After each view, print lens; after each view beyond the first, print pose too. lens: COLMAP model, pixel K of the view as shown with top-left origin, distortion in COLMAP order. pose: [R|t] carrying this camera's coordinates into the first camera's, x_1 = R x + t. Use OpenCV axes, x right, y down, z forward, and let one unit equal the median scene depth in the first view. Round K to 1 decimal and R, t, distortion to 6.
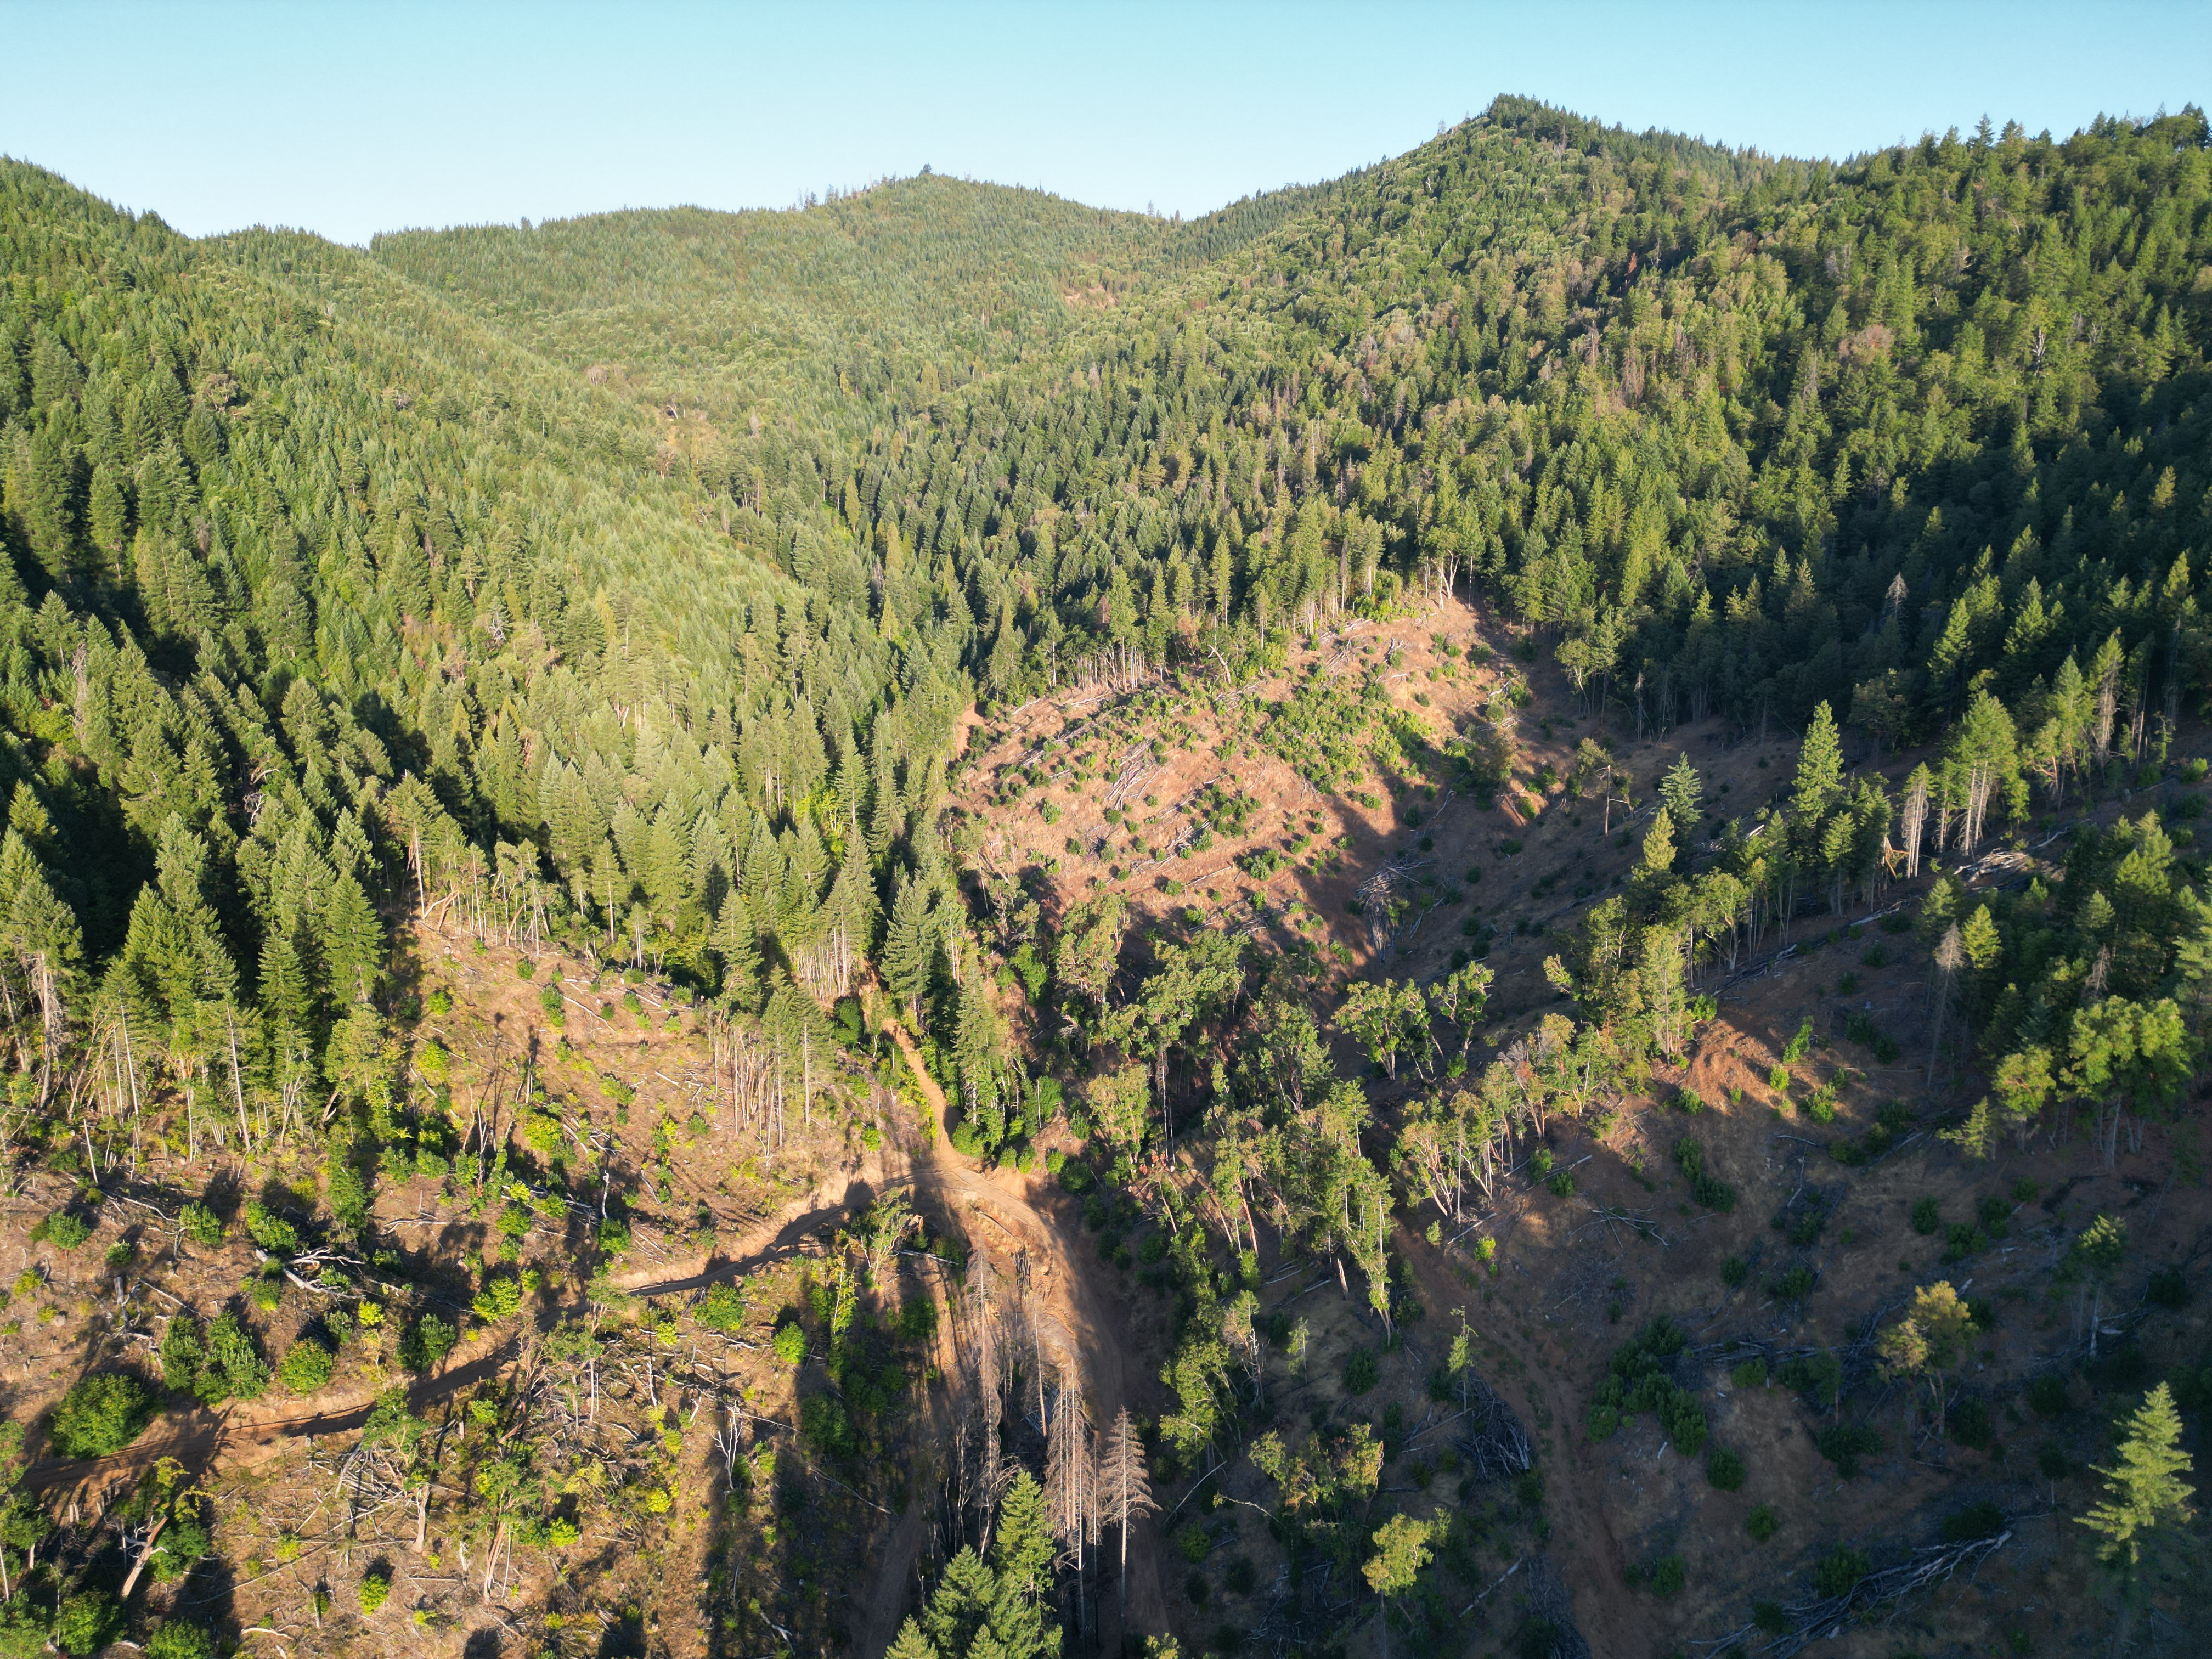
lens RADIAL K [[1543.2, 0, 1108.0], [0, 1543.2, 828.5], [0, 0, 1]] dist [0.079895, -0.074582]
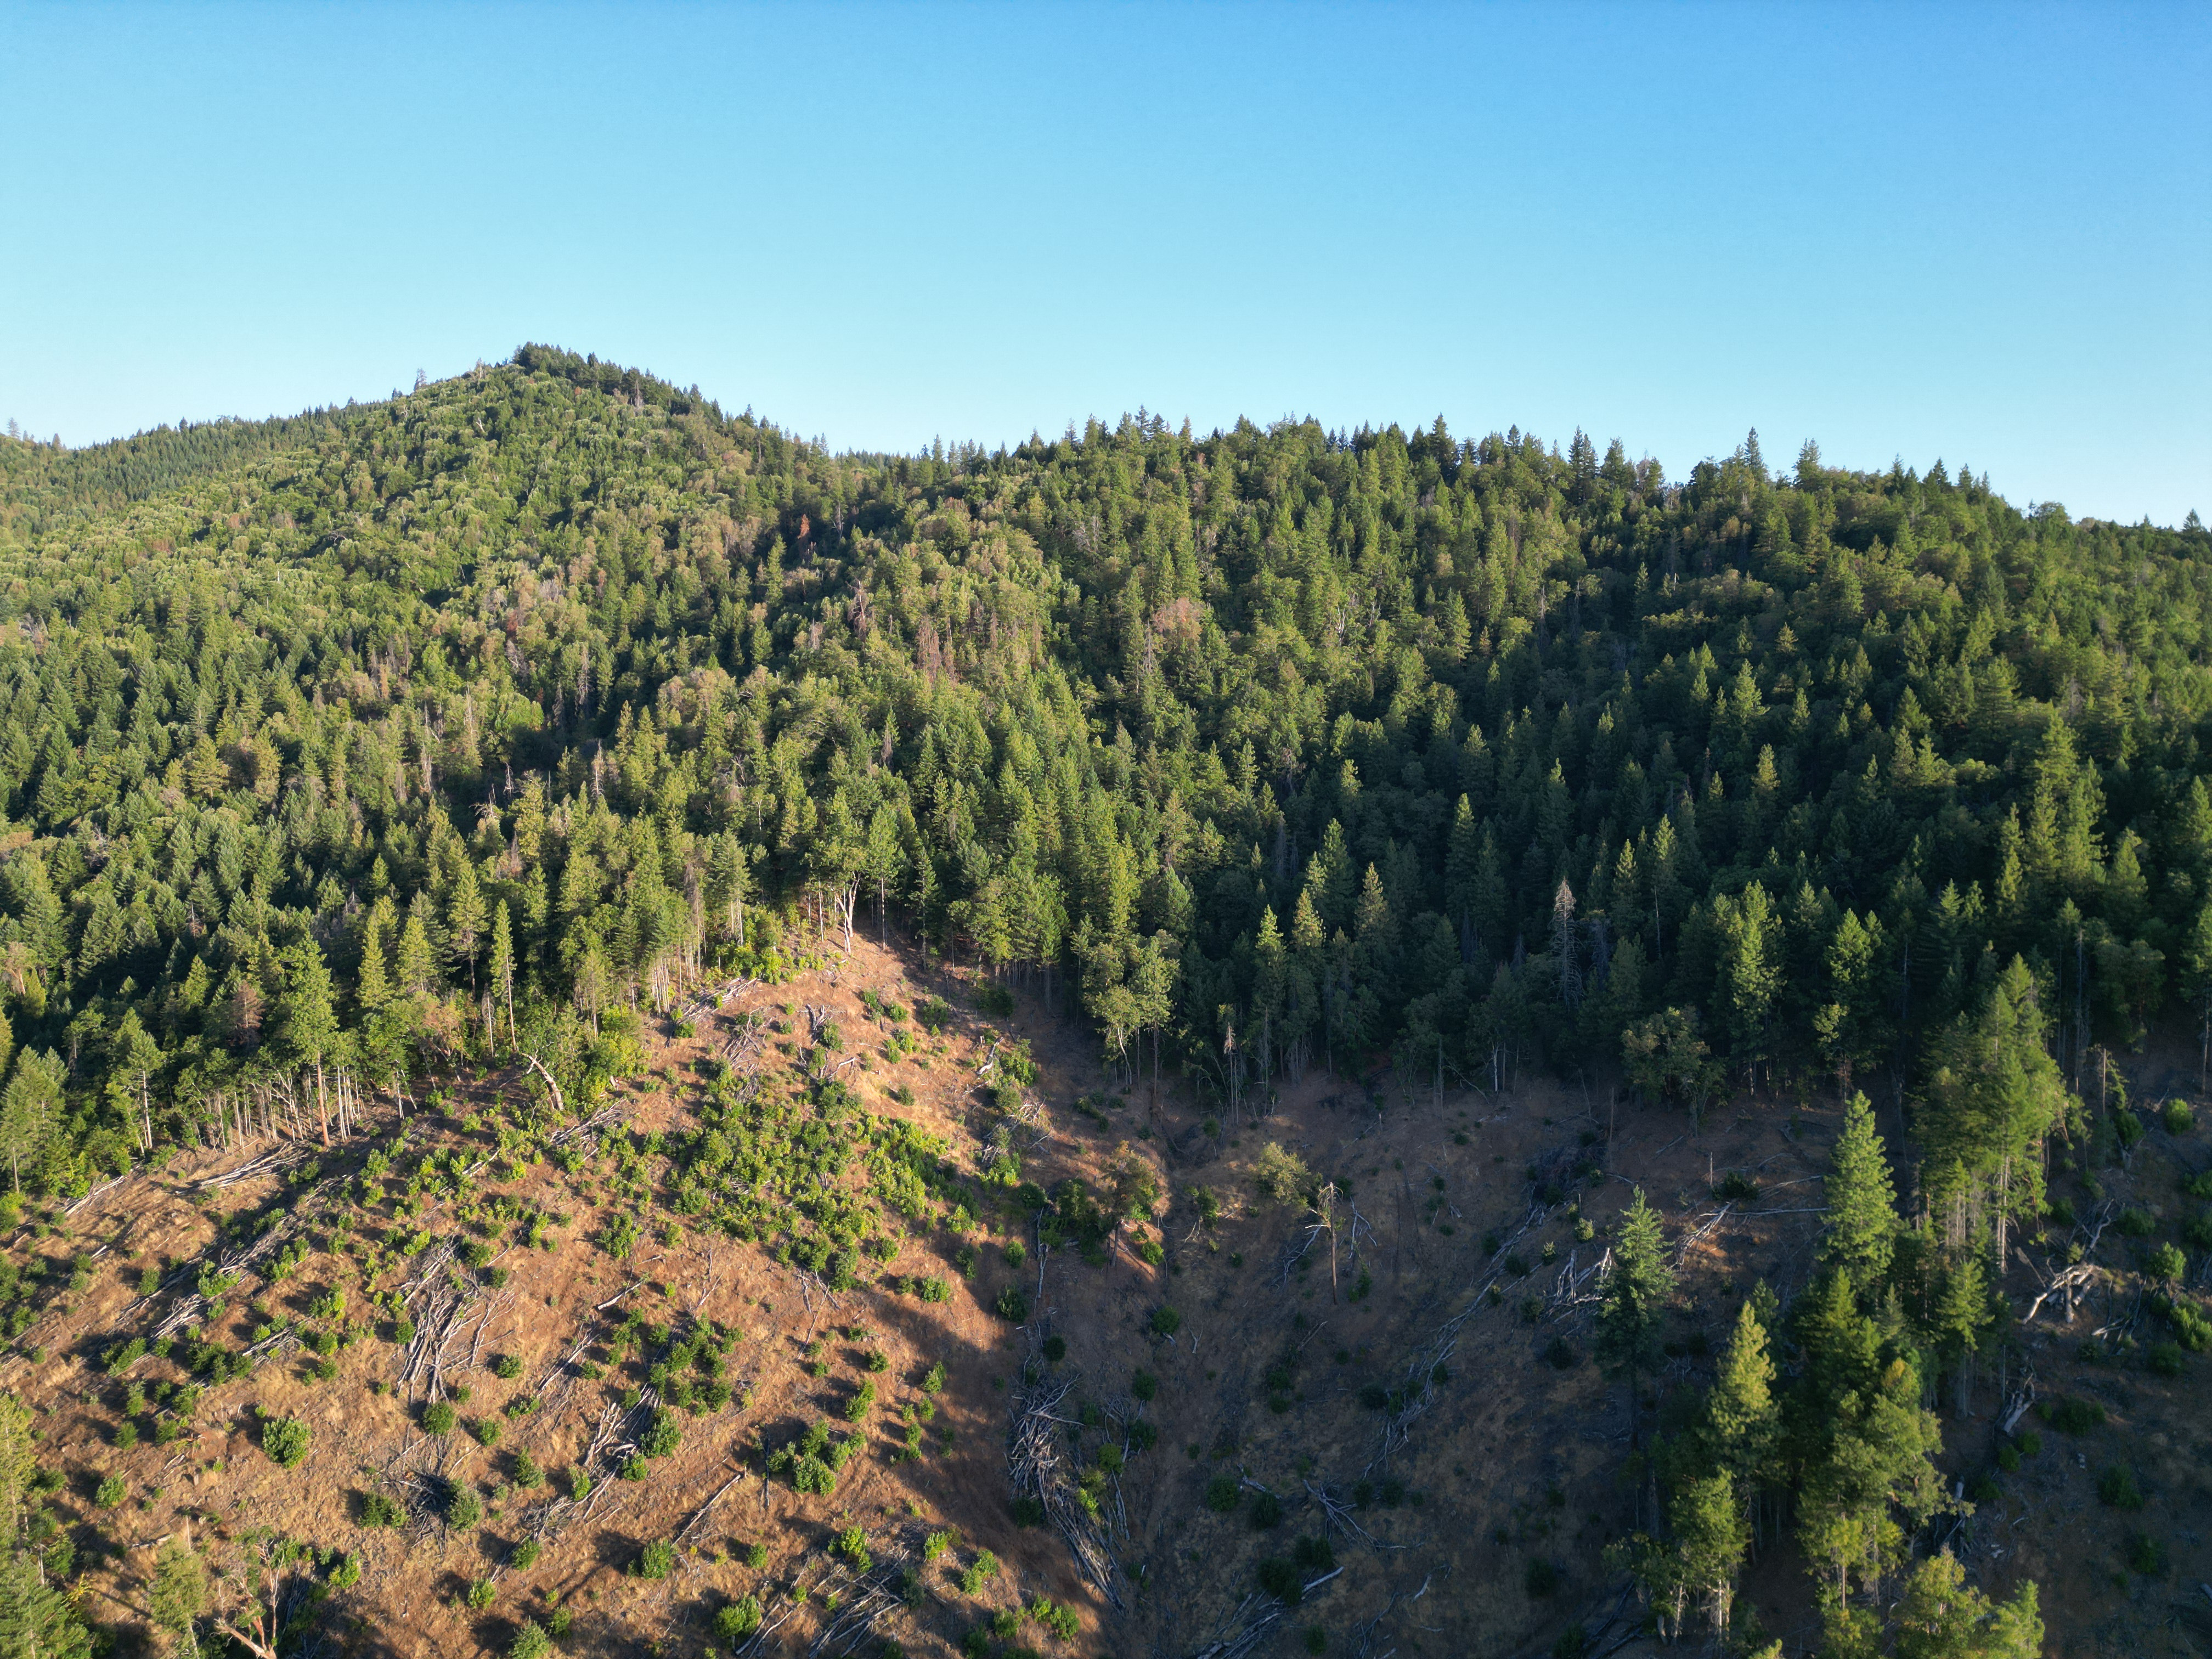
lens RADIAL K [[1543.2, 0, 1099.8], [0, 1543.2, 827.3], [0, 0, 1]] dist [0.079895, -0.074582]
pose [[0.785673, -0.056201, 0.616084, -0.125646], [0.161523, 0.979957, -0.116592, -0.096946], [-0.597183, 0.191115, 0.779004, 0.372674]]
